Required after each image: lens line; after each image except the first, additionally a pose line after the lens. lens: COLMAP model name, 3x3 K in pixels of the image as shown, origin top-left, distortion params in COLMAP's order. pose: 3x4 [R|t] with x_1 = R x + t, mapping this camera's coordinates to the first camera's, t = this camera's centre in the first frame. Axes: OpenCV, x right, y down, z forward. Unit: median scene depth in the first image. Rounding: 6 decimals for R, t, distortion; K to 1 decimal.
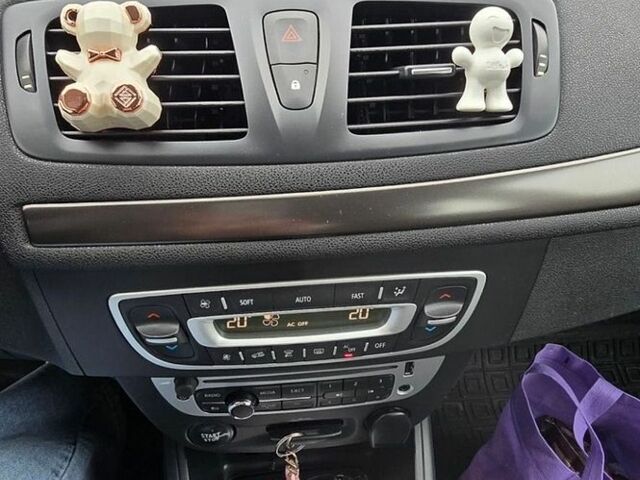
lens RADIAL K [[521.1, 0, 320.0], [0, 521.1, 240.0], [0, 0, 1]] dist [0.005622, 0.002063]
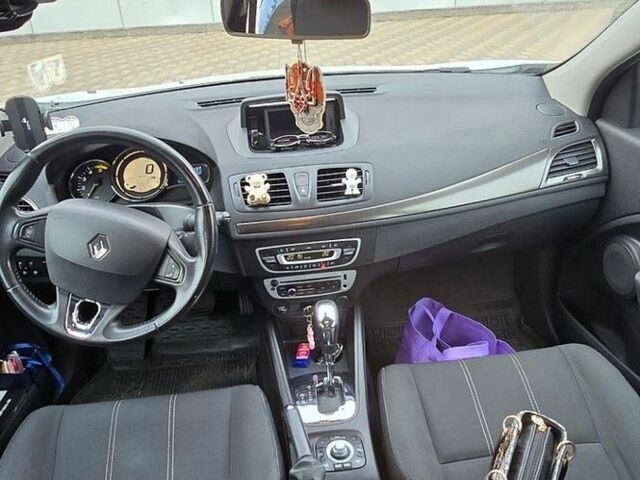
lens RADIAL K [[416.5, 0, 320.0], [0, 416.5, 240.0], [0, 0, 1]] dist [-0.000758, -0.003316]
pose [[0.997880, -0.061262, -0.021968, 0.113385], [0.055943, 0.979897, -0.191500, 0.619450], [0.033258, 0.189865, 0.981247, -1.841996]]
